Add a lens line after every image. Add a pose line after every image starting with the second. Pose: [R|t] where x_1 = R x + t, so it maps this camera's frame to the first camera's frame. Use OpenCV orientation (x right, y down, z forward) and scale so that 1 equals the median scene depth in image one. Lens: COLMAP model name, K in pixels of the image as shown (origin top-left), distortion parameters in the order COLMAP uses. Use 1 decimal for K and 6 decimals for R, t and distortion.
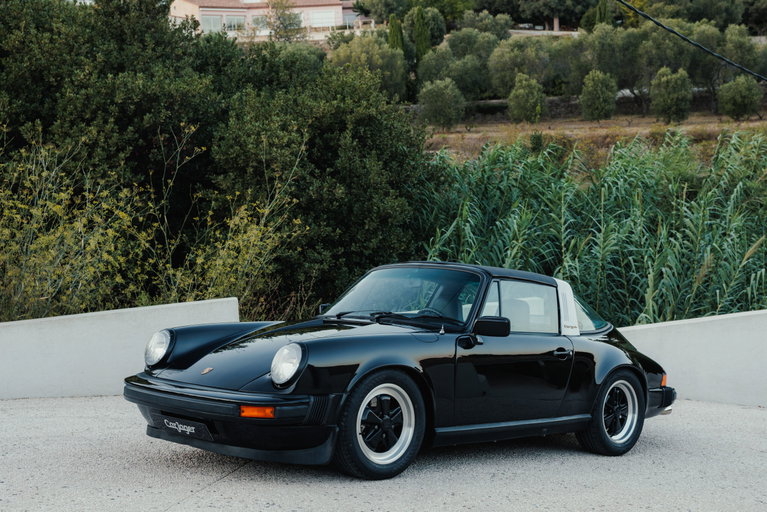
lens RADIAL K [[1104.5, 0, 383.5], [0, 1104.5, 256.0], [0, 0, 1]] dist [-0.013553, -0.014857]
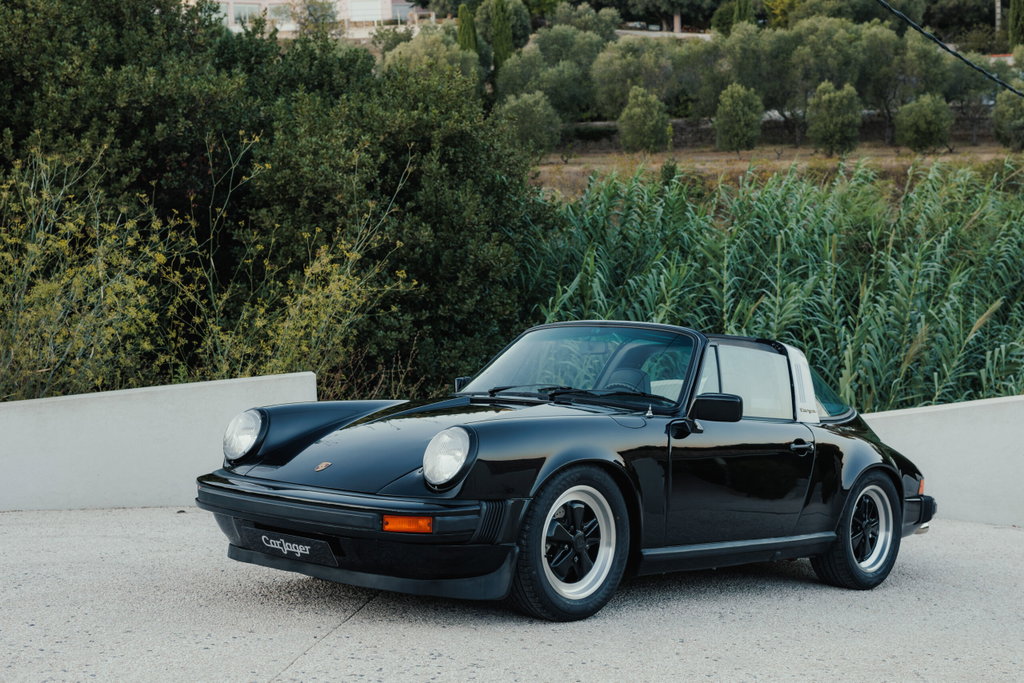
lens RADIAL K [[1474.6, 0, 512.0], [0, 1474.6, 341.5], [0, 0, 1]] dist [-0.013553, -0.014857]
pose [[0.998695, 0.008466, 0.050374, -0.028920], [-0.008803, 0.999940, 0.006461, 0.005802], [-0.050317, -0.006896, 0.998710, 0.020034]]
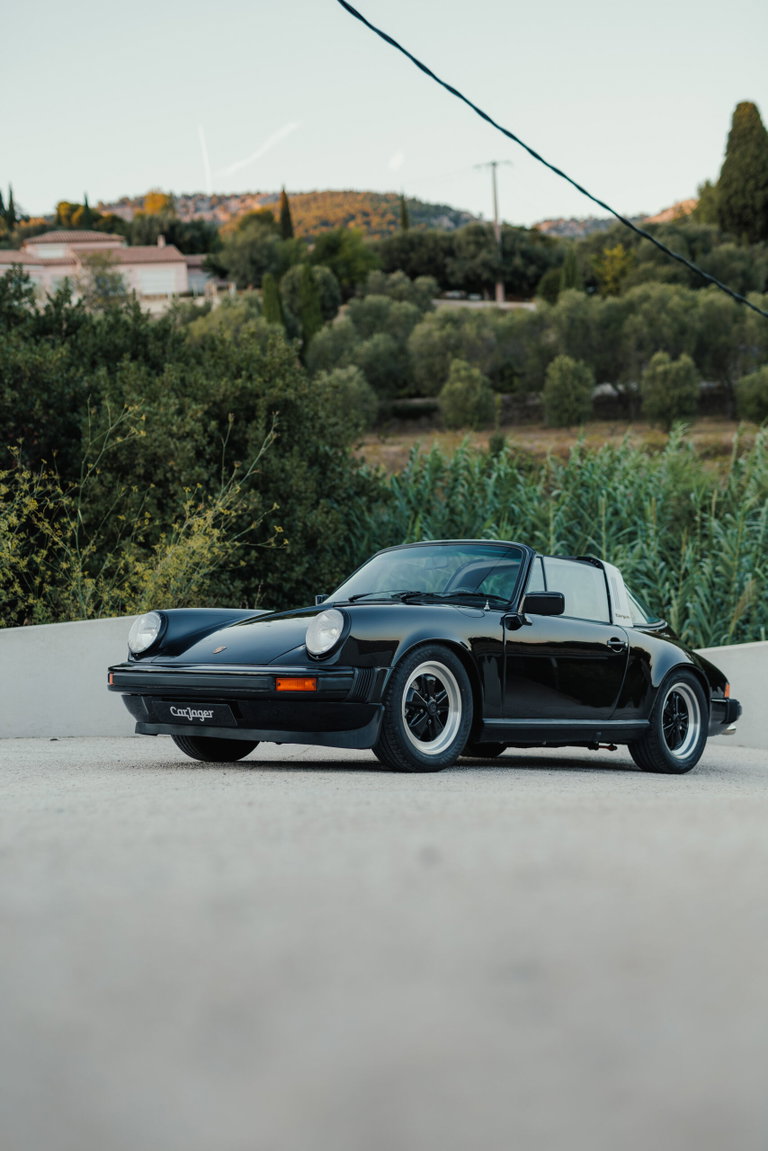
lens RADIAL K [[1657.5, 0, 384.0], [0, 1657.5, 575.5], [0, 0, 1]] dist [-0.013553, -0.014857]
pose [[0.996097, -0.005988, 0.088065, -0.047888], [0.009382, 0.999227, -0.038177, 0.031836], [-0.087768, 0.038854, 0.995383, -0.091451]]
